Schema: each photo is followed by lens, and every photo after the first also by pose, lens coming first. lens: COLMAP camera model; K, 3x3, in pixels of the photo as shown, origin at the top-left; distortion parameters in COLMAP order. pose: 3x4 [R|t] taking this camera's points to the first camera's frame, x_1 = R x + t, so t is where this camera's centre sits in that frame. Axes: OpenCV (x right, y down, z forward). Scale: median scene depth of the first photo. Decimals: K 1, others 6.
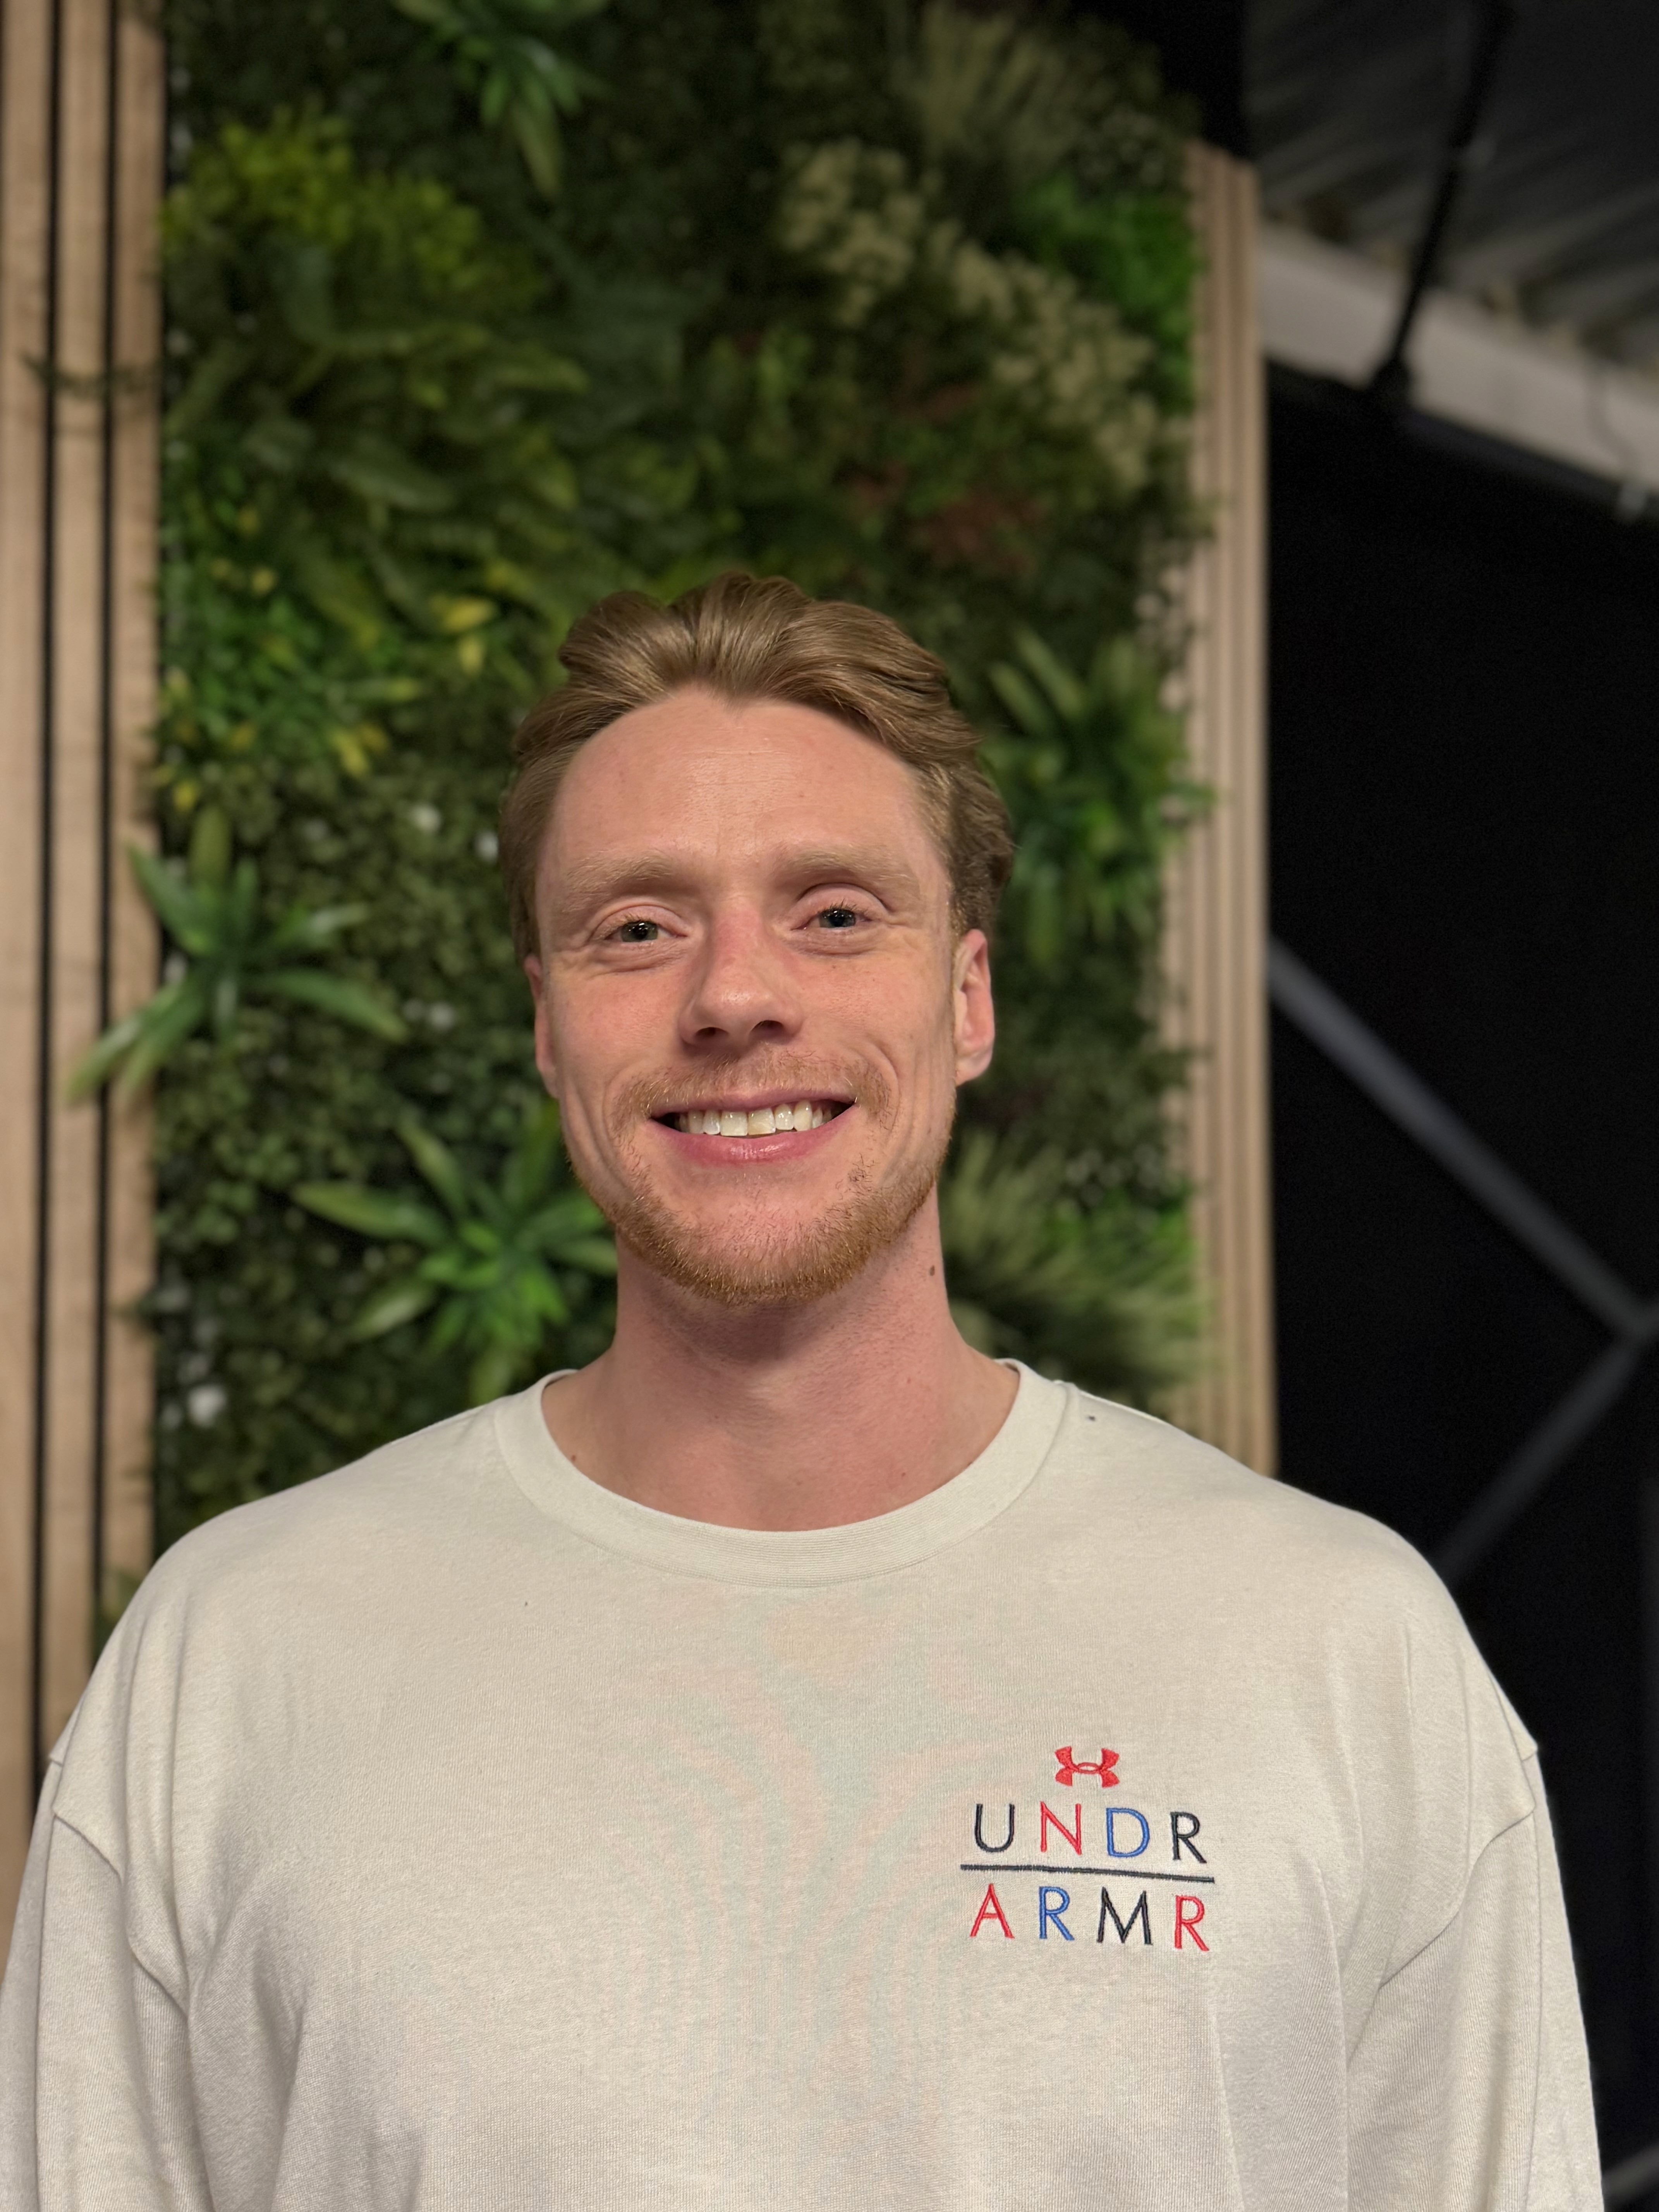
lens RADIAL K [[2030.8, 0, 765.1], [0, 2030.8, 1155.4], [0, 0, 1]] dist [0.160988, -0.290895]
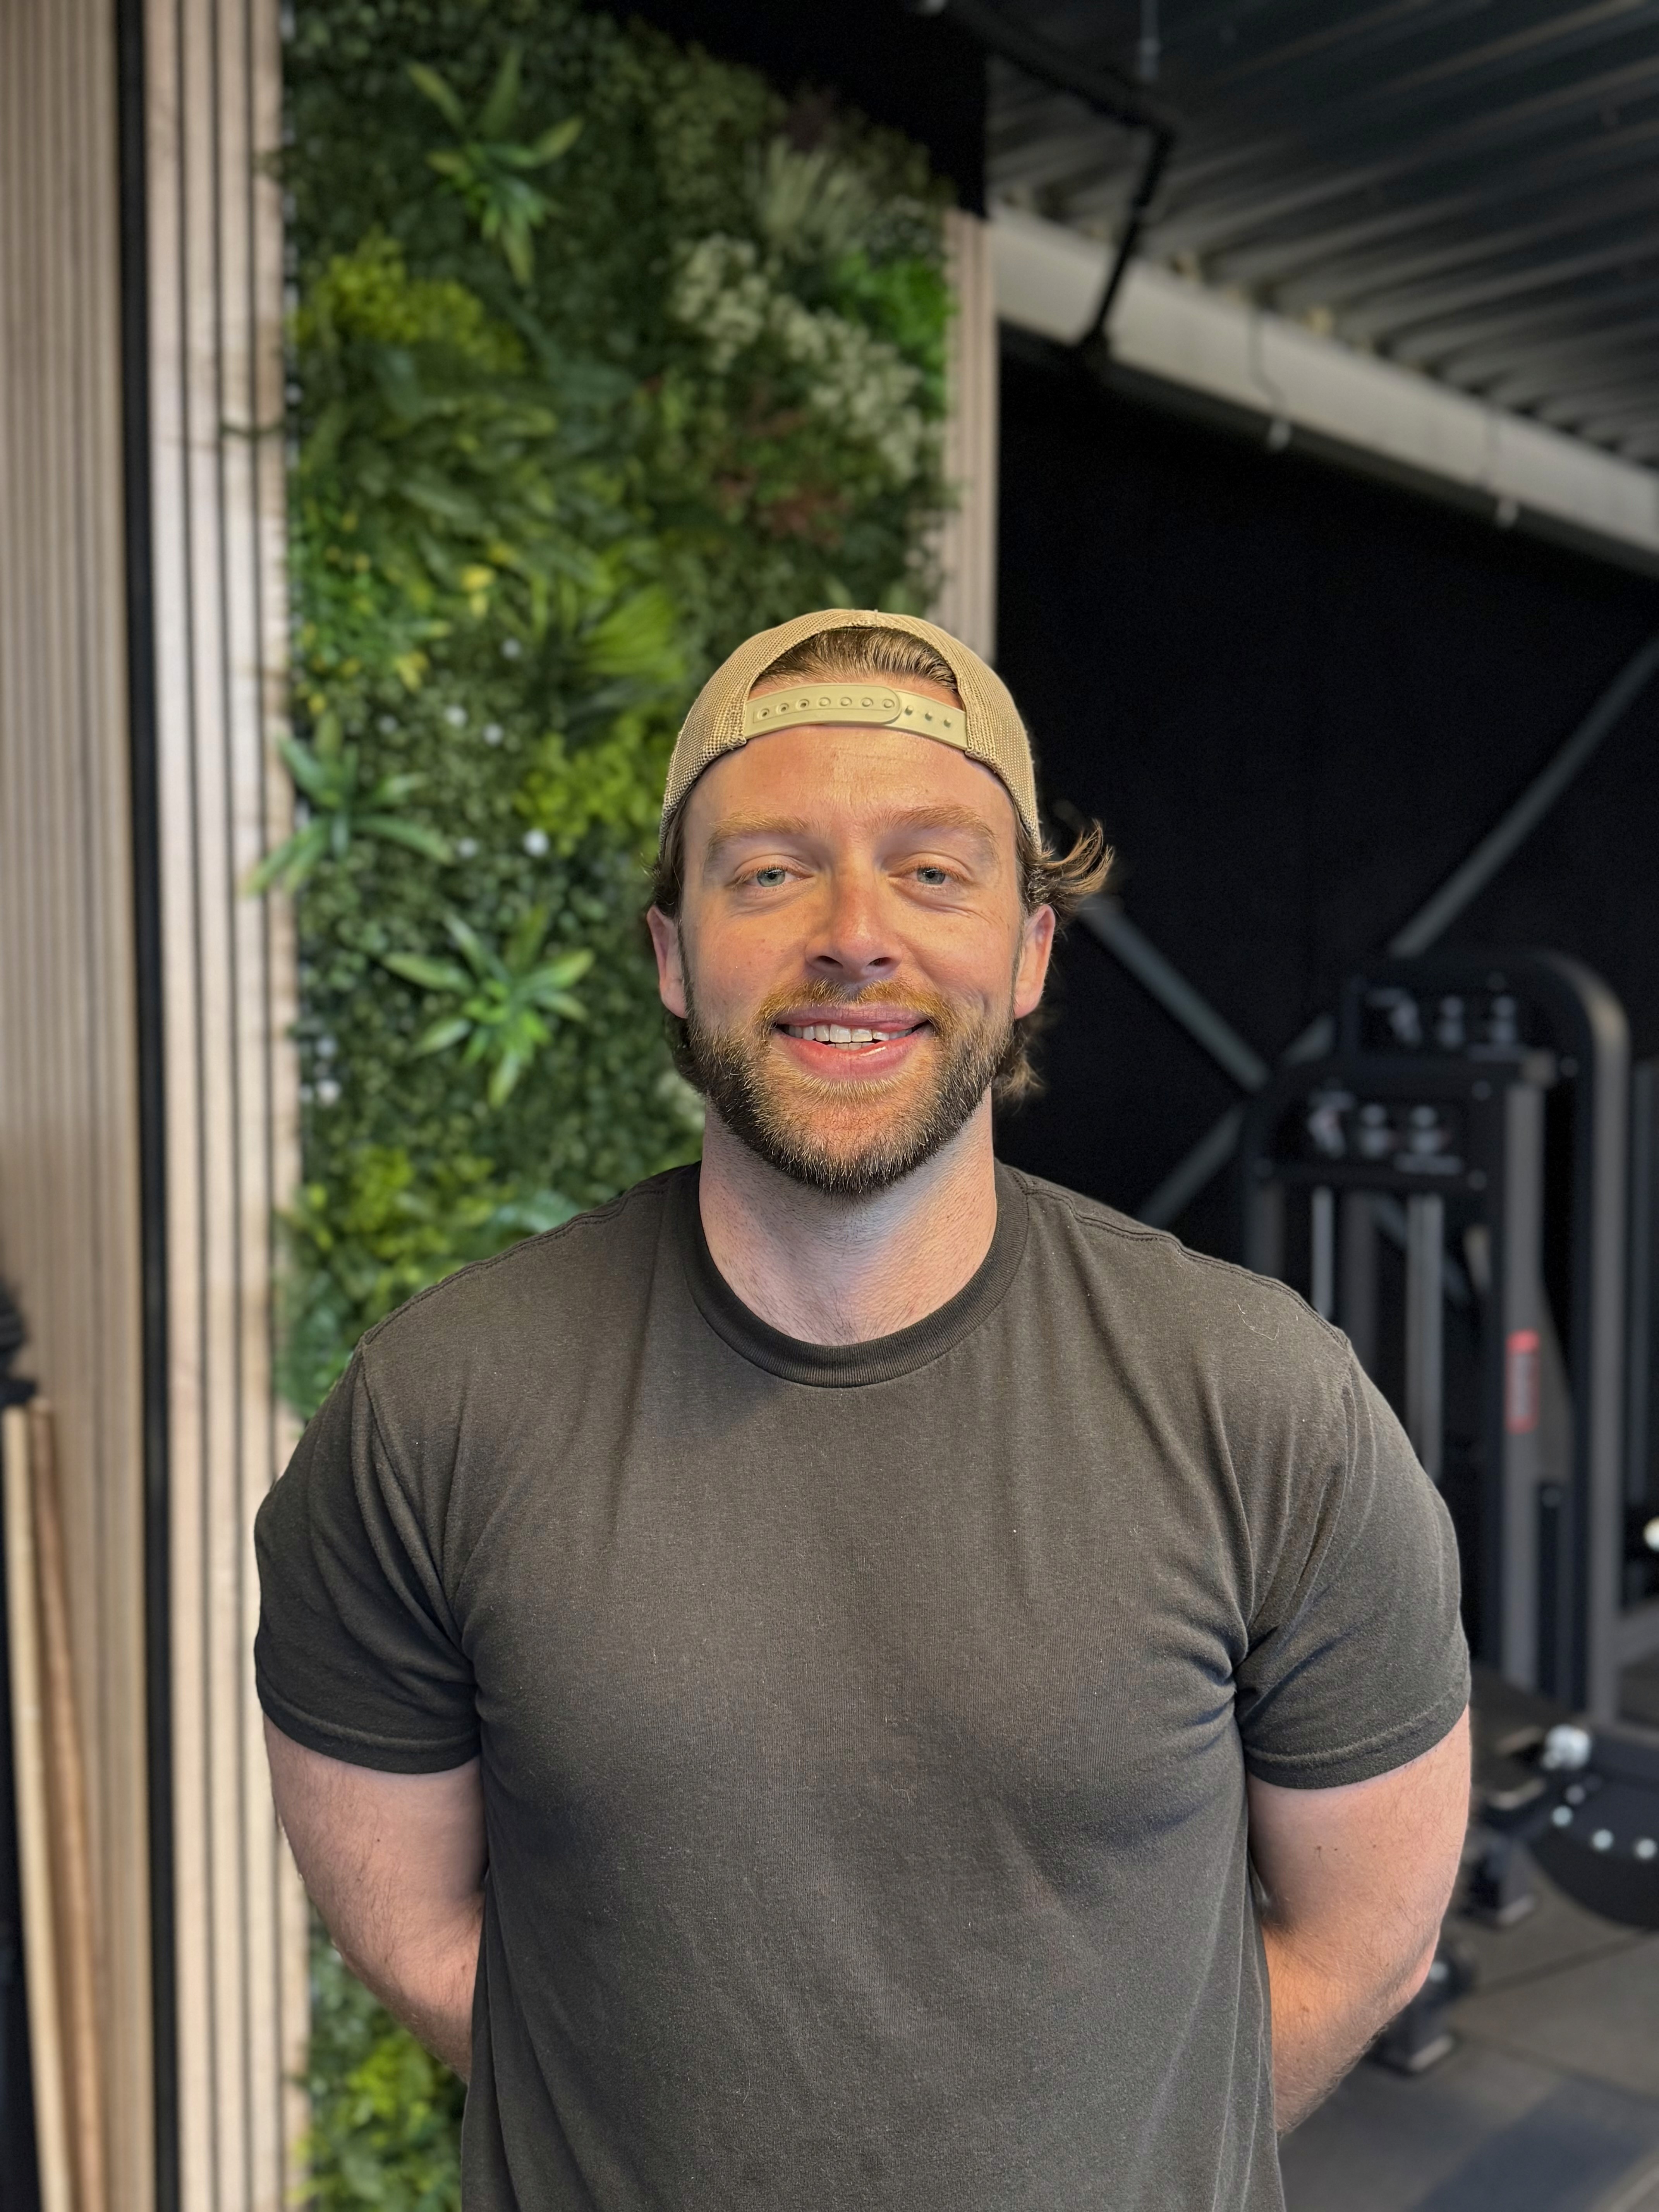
lens RADIAL K [[2030.8, 0, 765.1], [0, 2030.8, 1155.4], [0, 0, 1]] dist [0.160988, -0.290895]
pose [[0.992074, -0.003519, 0.125607, -0.126486], [-0.008742, 0.995253, 0.096929, 0.011993], [-0.125352, -0.097259, 0.987334, -0.567431]]
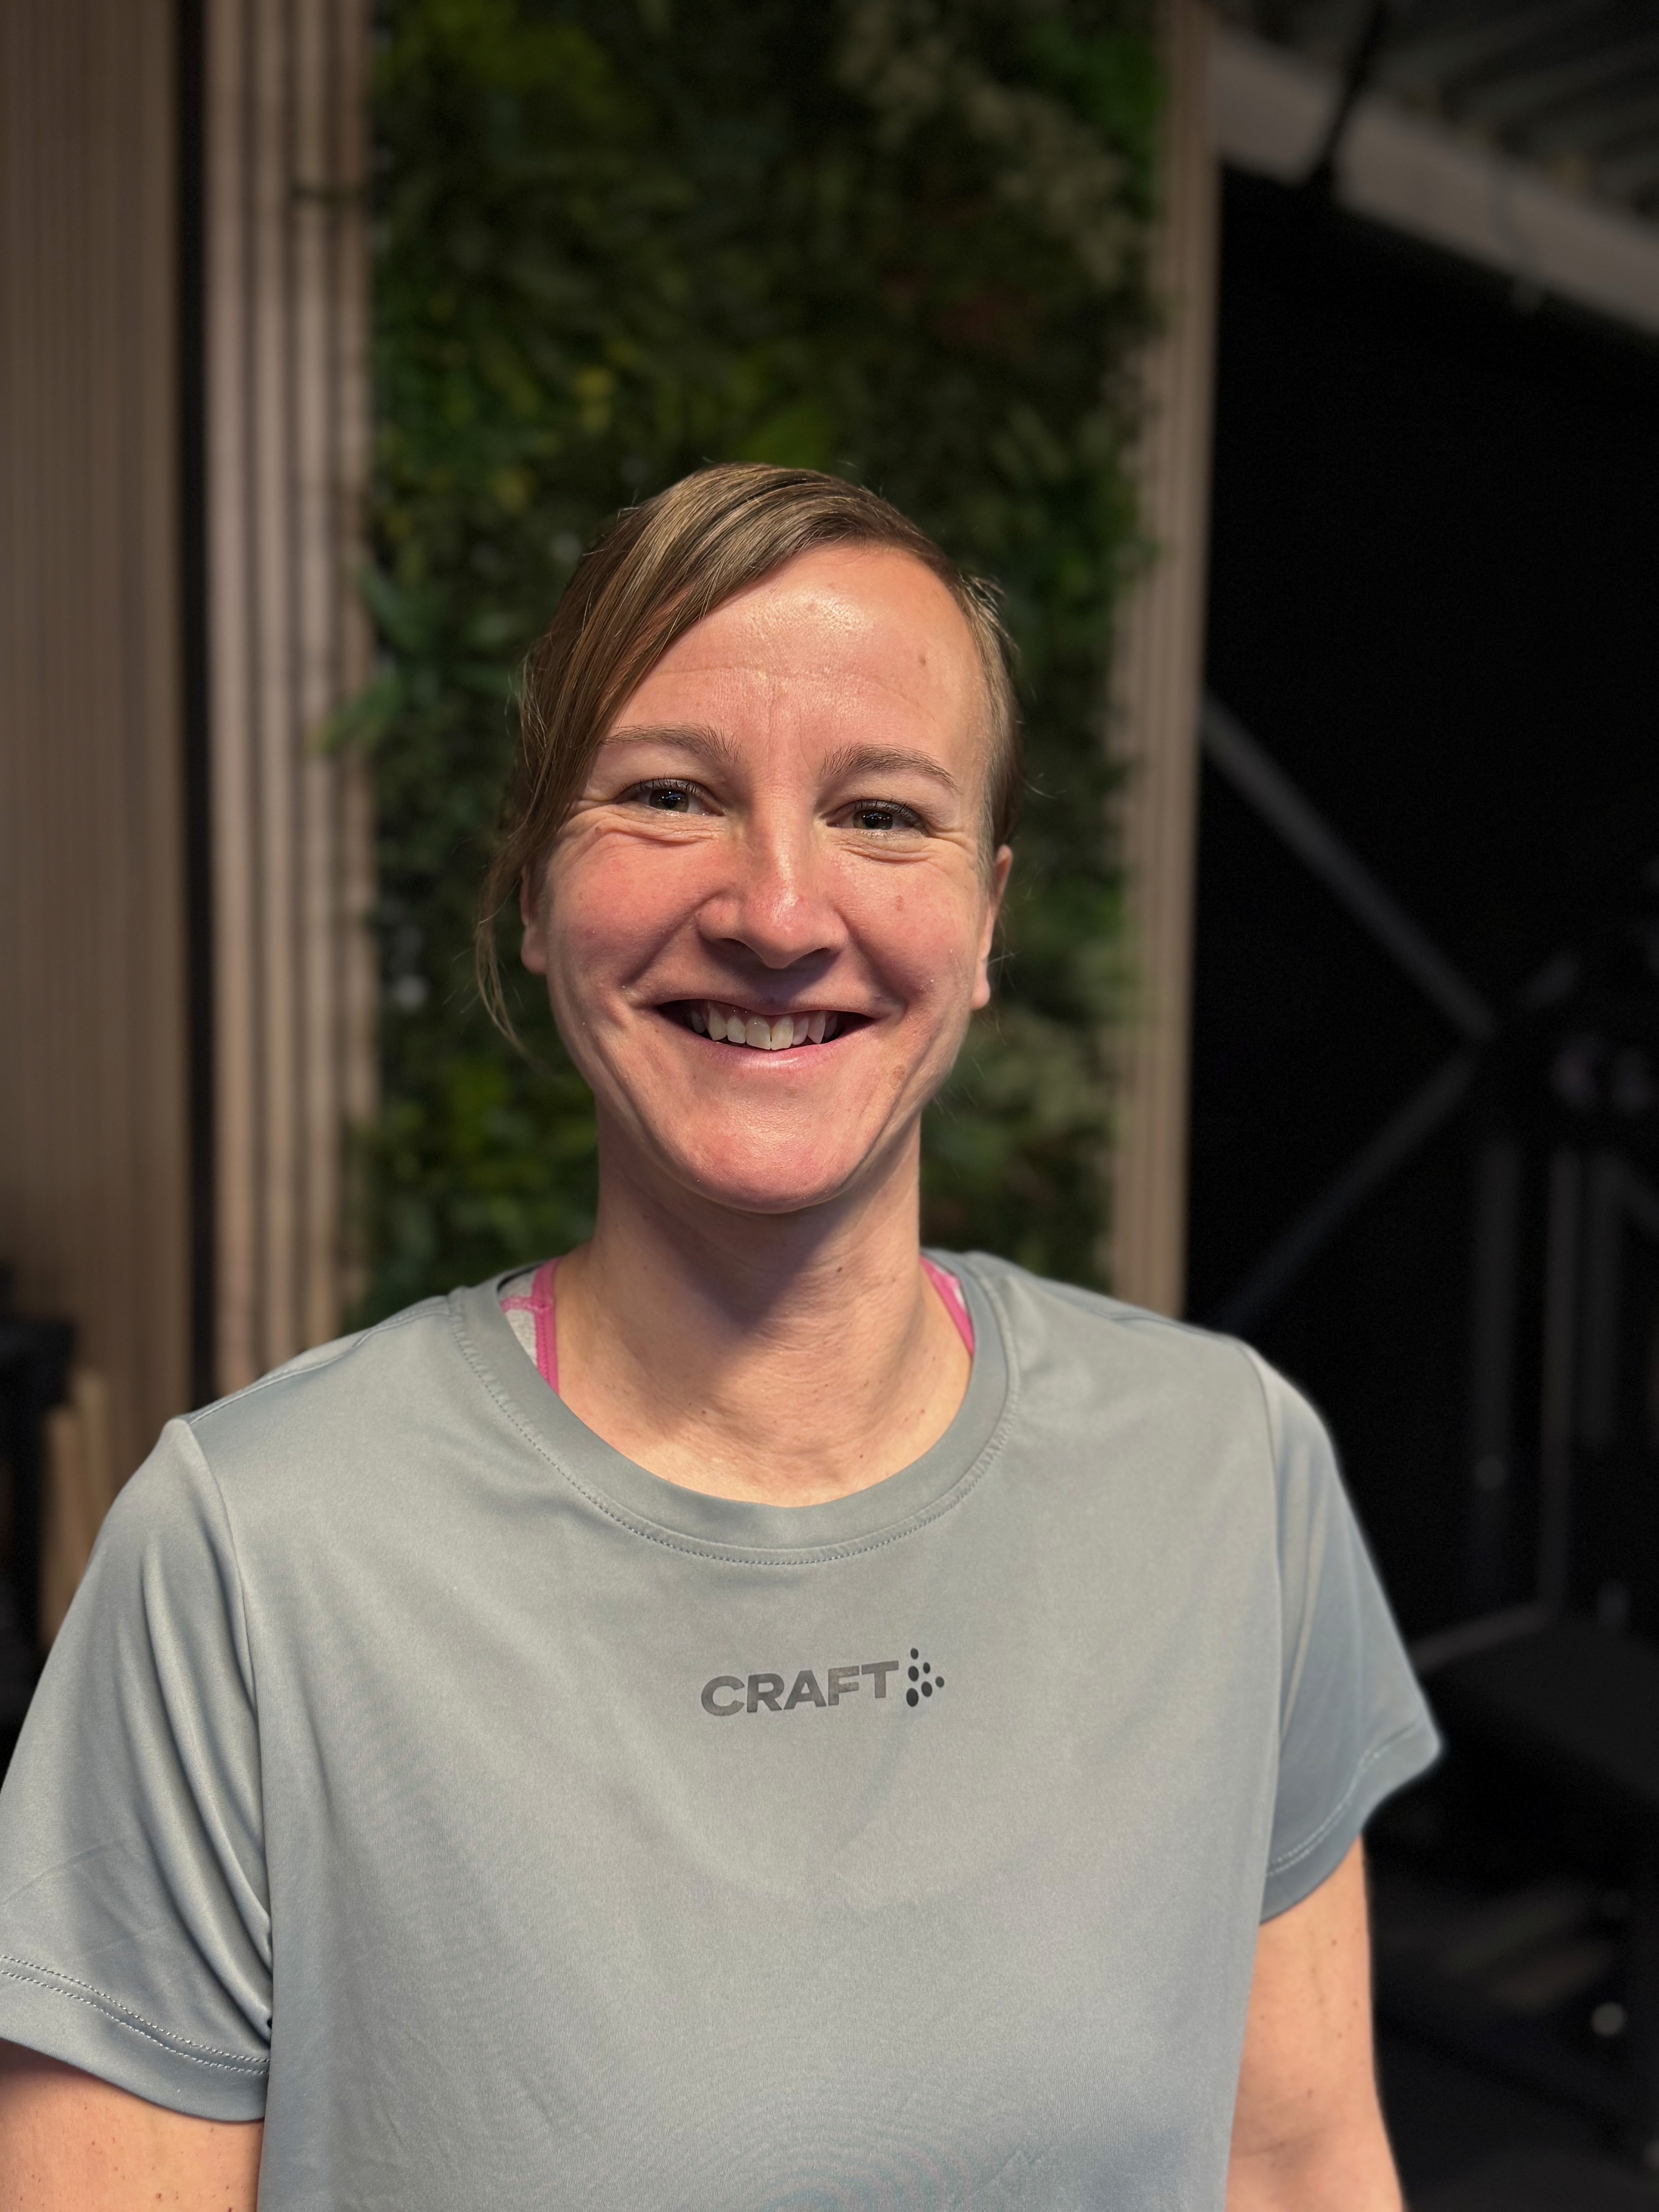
lens RADIAL K [[2030.8, 0, 765.1], [0, 2030.8, 1155.4], [0, 0, 1]] dist [0.160988, -0.290895]
pose [[0.998822, 0.013214, 0.046688, -0.093384], [-0.018375, 0.993549, 0.111904, 0.067079], [-0.044908, -0.112630, 0.992622, -0.331338]]
